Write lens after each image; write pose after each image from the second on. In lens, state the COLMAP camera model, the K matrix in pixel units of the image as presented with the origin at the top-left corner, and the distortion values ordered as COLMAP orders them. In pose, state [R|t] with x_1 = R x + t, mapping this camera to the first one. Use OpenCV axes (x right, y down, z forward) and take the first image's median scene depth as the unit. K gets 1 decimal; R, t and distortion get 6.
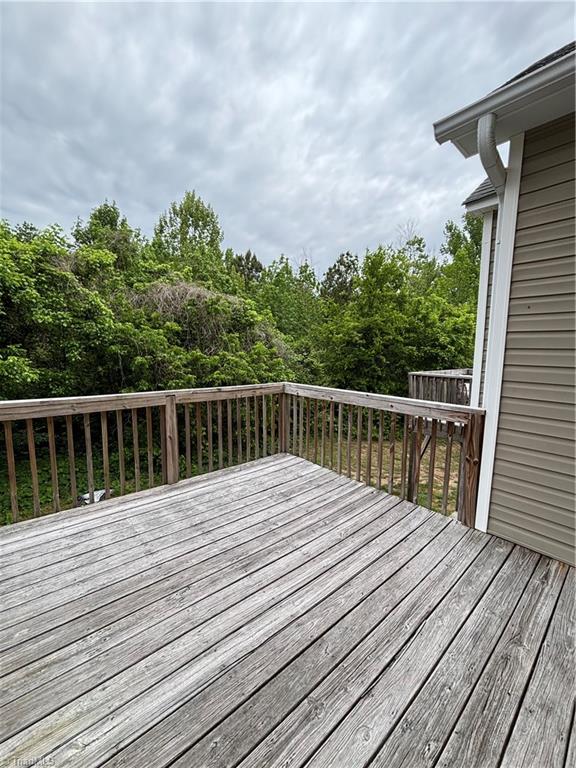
lens RADIAL K [[311.3, 0, 289.9], [0, 311.3, 386.1], [0, 0, 1]] dist [0.001184, -0.000737]
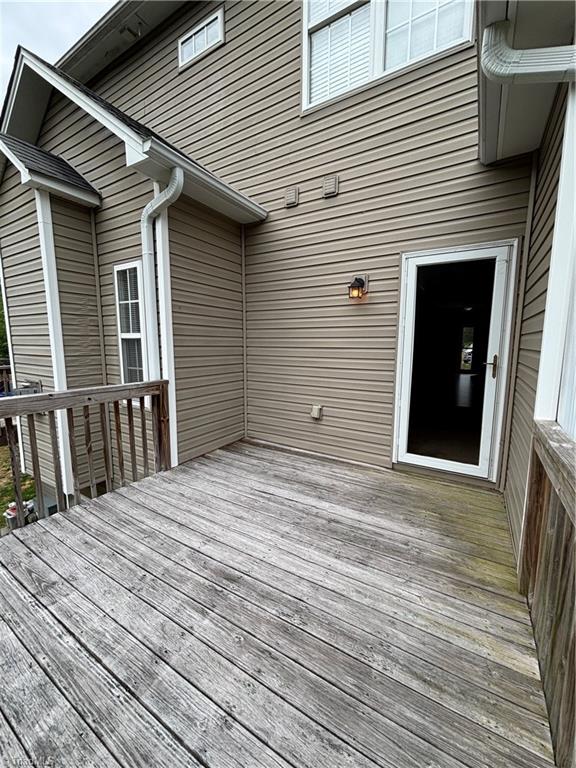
lens RADIAL K [[311.3, 0, 289.5], [0, 311.3, 382.6], [0, 0, 1]] dist [0.001184, -0.000737]
pose [[-0.293536, -0.145226, 0.944853, -0.869489], [0.096914, 0.978780, 0.180548, -0.111203], [-0.951023, 0.144567, -0.273232, 0.922207]]
